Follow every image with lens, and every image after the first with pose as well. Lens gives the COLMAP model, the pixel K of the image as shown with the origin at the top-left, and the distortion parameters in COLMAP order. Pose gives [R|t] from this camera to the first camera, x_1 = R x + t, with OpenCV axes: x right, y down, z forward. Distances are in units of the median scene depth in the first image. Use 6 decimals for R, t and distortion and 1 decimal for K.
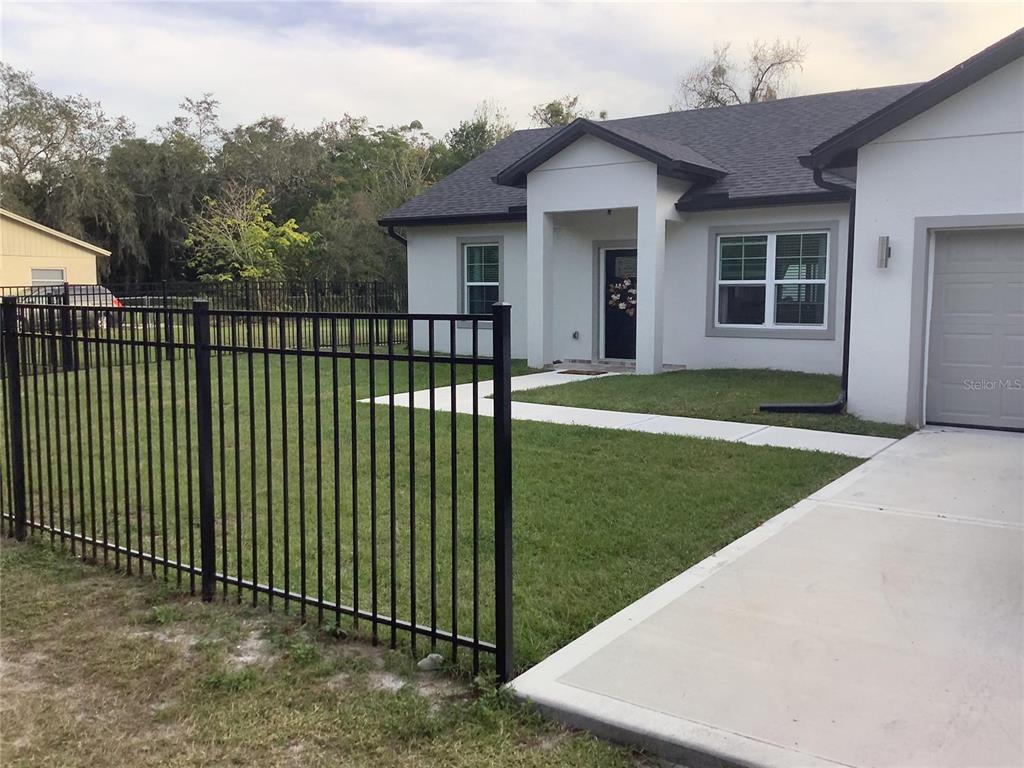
lens RADIAL K [[935.8, 0, 512.0], [0, 935.8, 384.0], [0, 0, 1]] dist [0.061998, -0.000998]
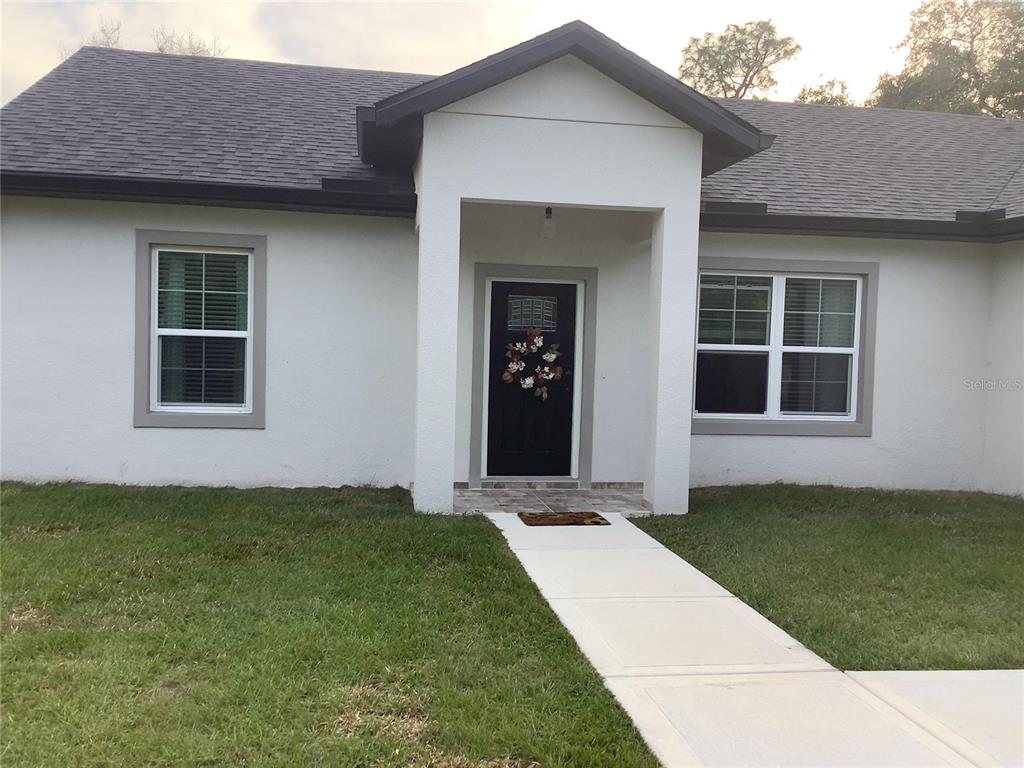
lens RADIAL K [[935.8, 0, 512.0], [0, 935.8, 384.0], [0, 0, 1]] dist [0.061998, -0.000998]
pose [[0.704588, -0.007605, 0.709576, -0.311324], [0.044999, 0.998409, -0.033982, -0.069464], [-0.708188, 0.055873, 0.703809, 0.666386]]
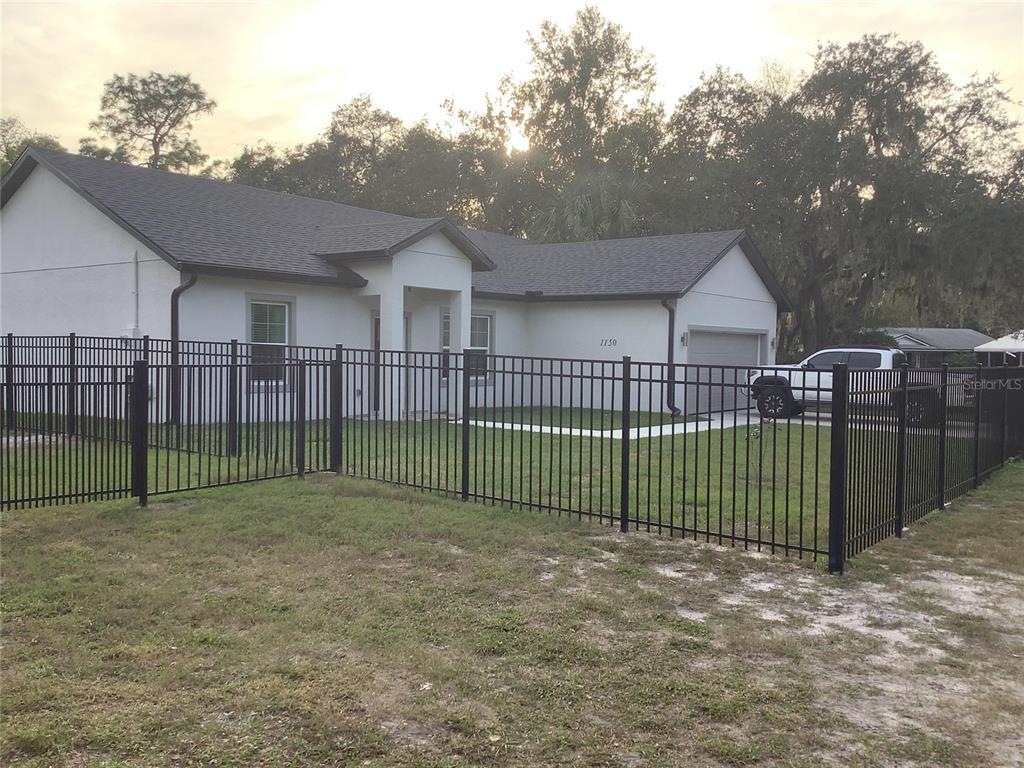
lens RADIAL K [[935.8, 0, 512.0], [0, 935.8, 384.0], [0, 0, 1]] dist [0.061998, -0.000998]
pose [[0.062376, -0.018818, 0.997875, -1.164253], [0.097603, 0.995145, 0.012665, -0.064634], [-0.993269, 0.096605, 0.063910, 0.836182]]
